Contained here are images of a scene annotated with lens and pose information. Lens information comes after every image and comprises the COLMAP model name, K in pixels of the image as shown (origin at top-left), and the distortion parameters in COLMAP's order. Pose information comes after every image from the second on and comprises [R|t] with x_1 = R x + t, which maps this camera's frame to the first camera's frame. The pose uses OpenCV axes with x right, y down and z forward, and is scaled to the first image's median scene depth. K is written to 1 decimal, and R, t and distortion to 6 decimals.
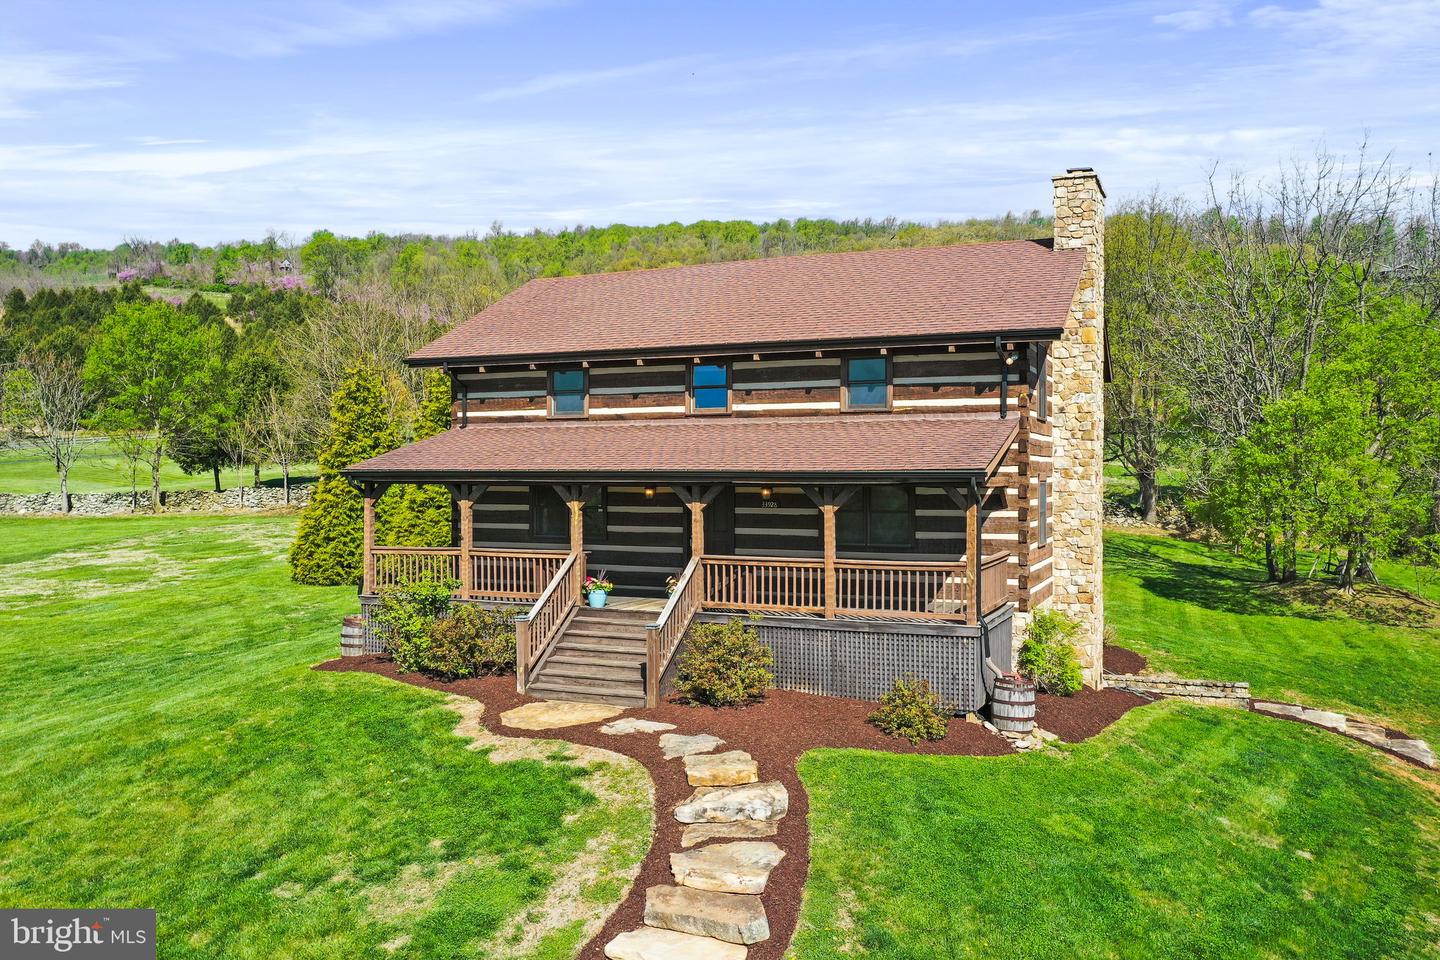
lens RADIAL K [[1145.5, 0, 723.8], [0, 1145.5, 481.1], [0, 0, 1]] dist [0.012476, -0.004573]
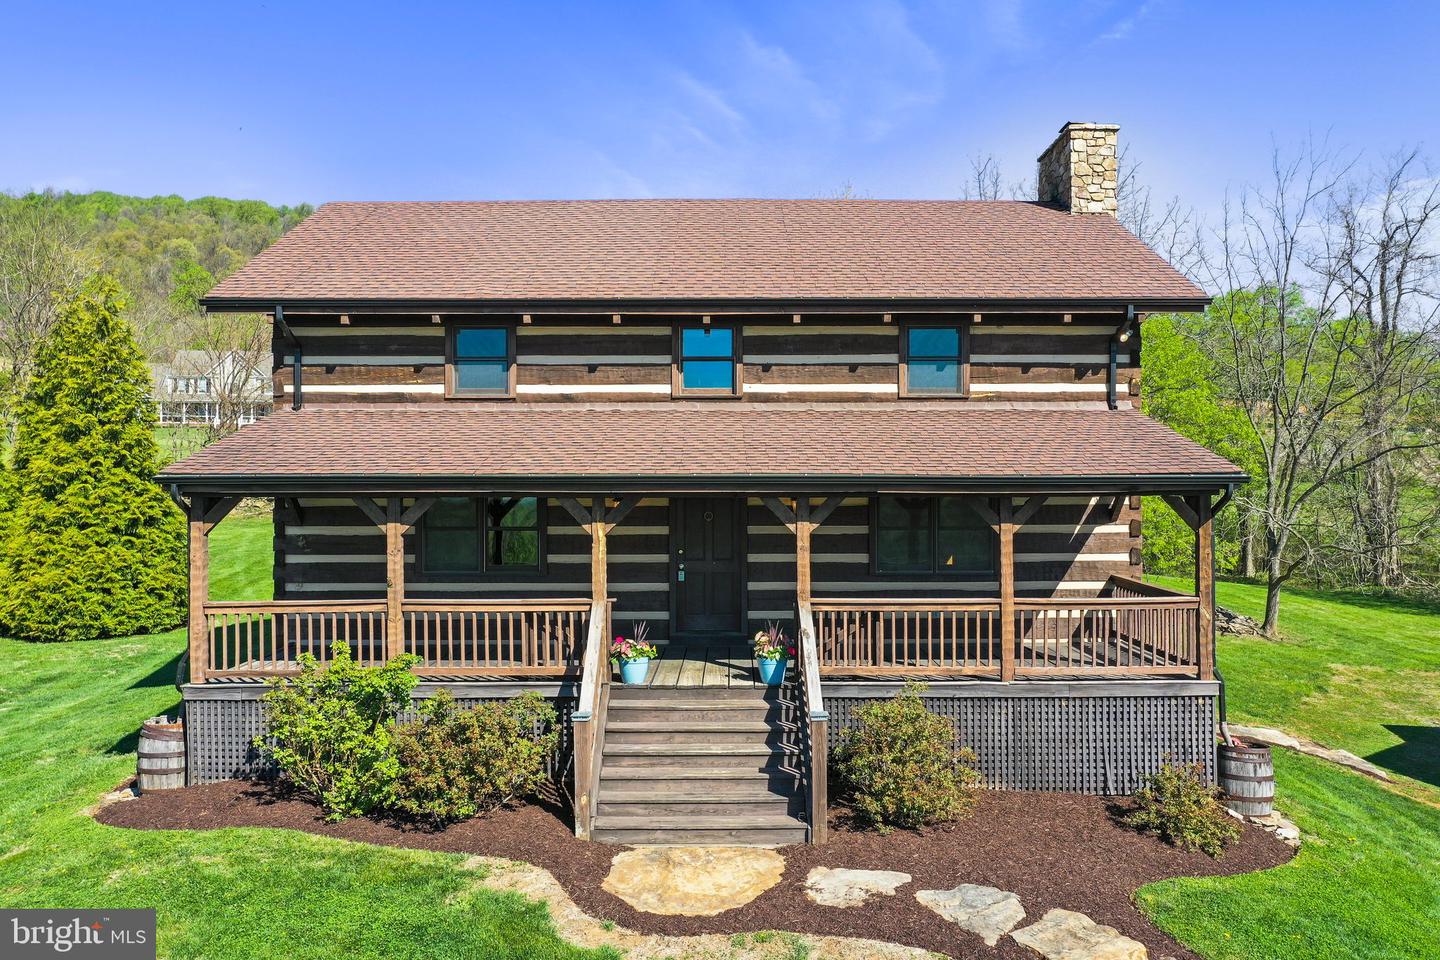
lens RADIAL K [[1143.1, 0, 723.7], [0, 1143.1, 484.3], [0, 0, 1]] dist [0.006946, 0.007850]
pose [[0.917237, -0.004393, 0.398317, -0.292660], [0.003991, 0.999990, 0.001838, -0.004533], [-0.398321, -0.000096, 0.917246, 0.340761]]
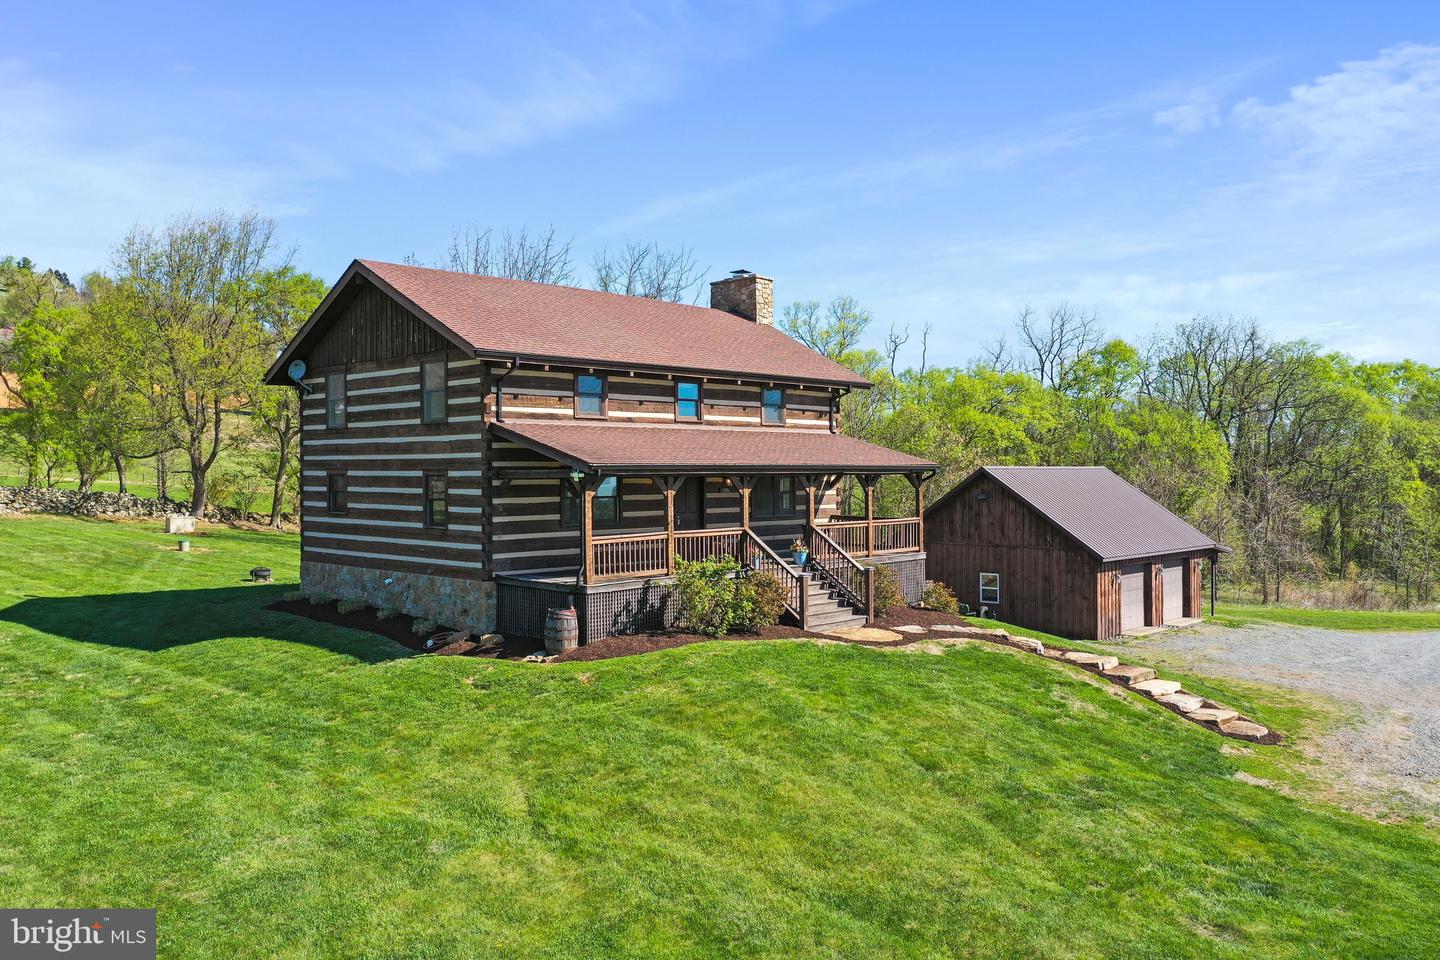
lens RADIAL K [[1161.1, 0, 720.0], [0, 1161.1, 480.0], [0, 0, 1]] dist [-0.004724, -0.001753]
pose [[0.352705, -0.009360, 0.935688, -1.230324], [0.007078, 0.999948, 0.007335, -0.001865], [-0.935708, 0.004036, 0.352753, 0.513774]]
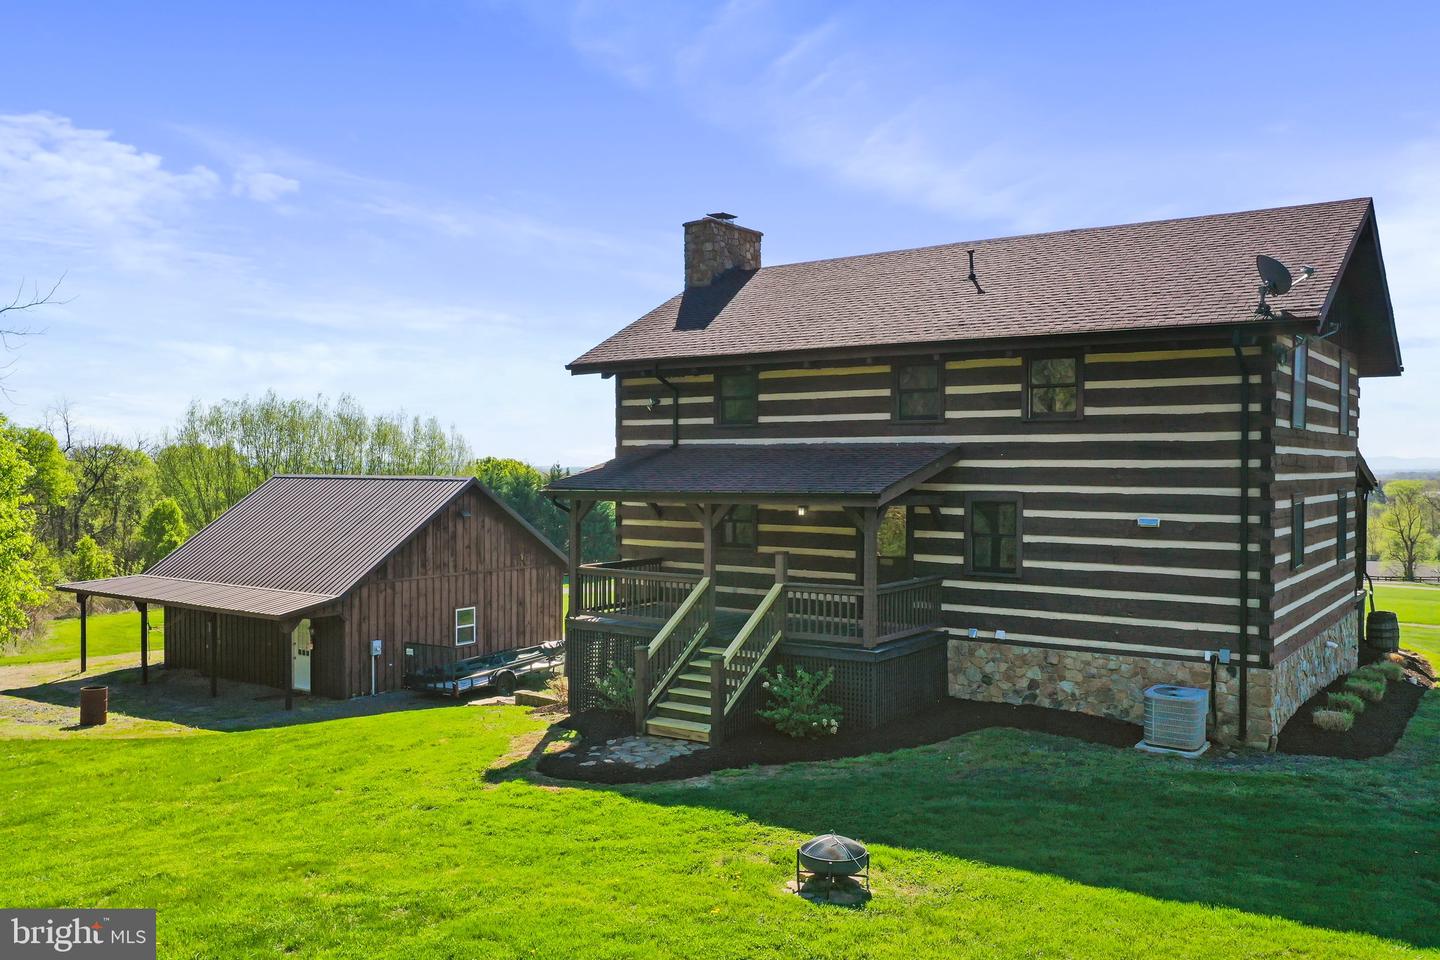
lens RADIAL K [[1161.1, 0, 720.0], [0, 1161.1, 480.0], [0, 0, 1]] dist [-0.004724, -0.001753]
pose [[-0.978083, -0.007351, 0.208084, 0.079077], [-0.005474, 0.999939, 0.009593, -0.020394], [-0.208142, 0.008244, -0.978064, 2.264338]]
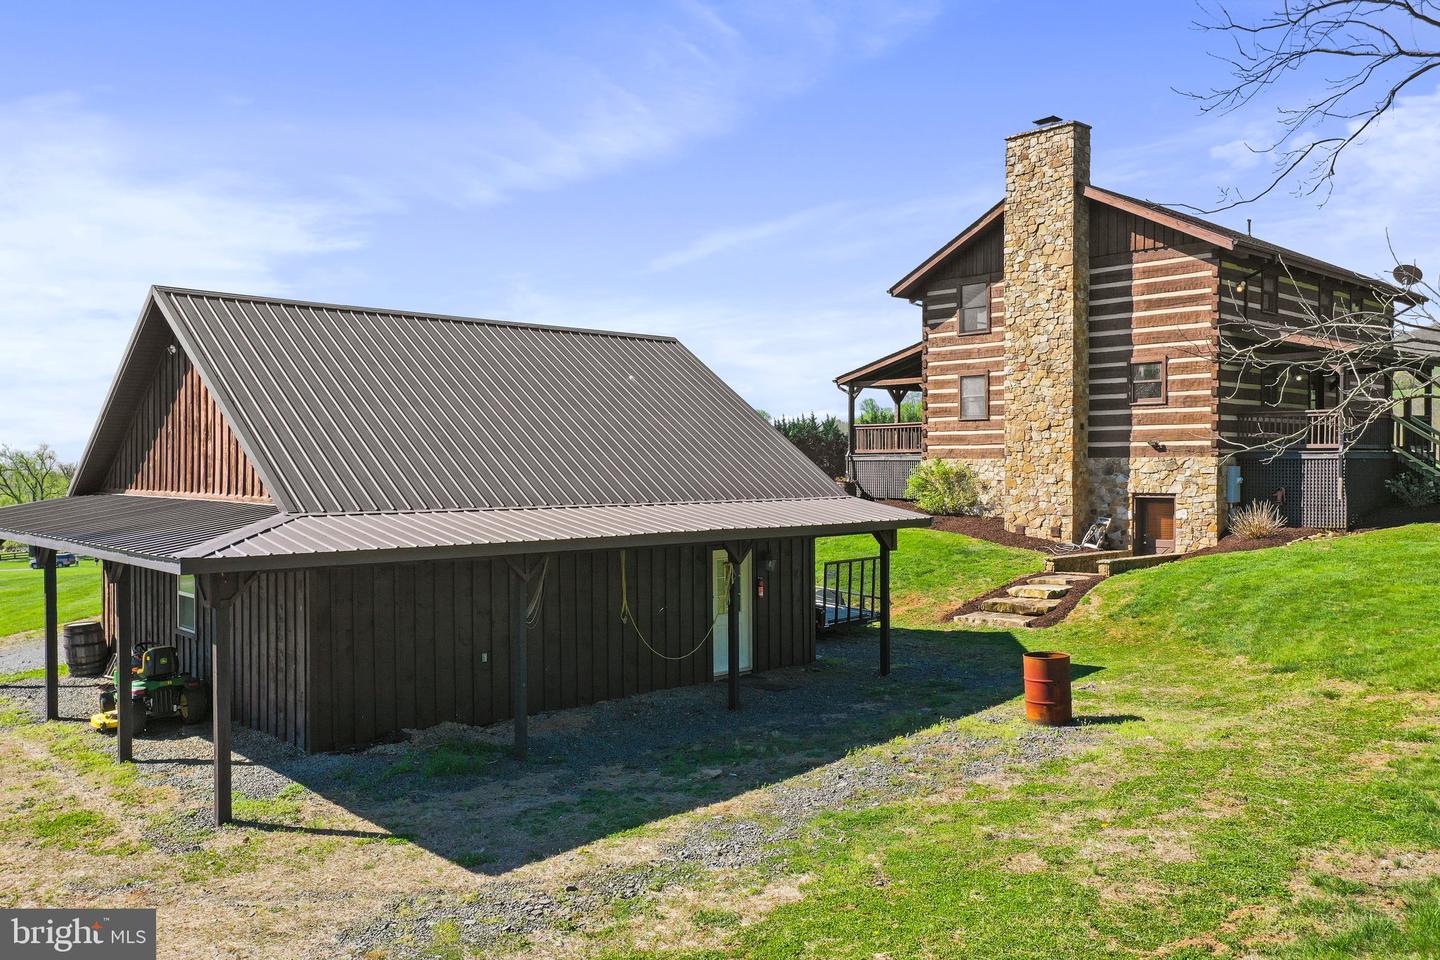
lens RADIAL K [[1143.1, 0, 723.7], [0, 1143.1, 484.3], [0, 0, 1]] dist [0.006946, 0.007850]
pose [[-0.400134, 0.013202, -0.916362, 1.705627], [0.005543, 0.999913, 0.011985, 0.117845], [0.916440, -0.000284, -0.400172, 1.258985]]
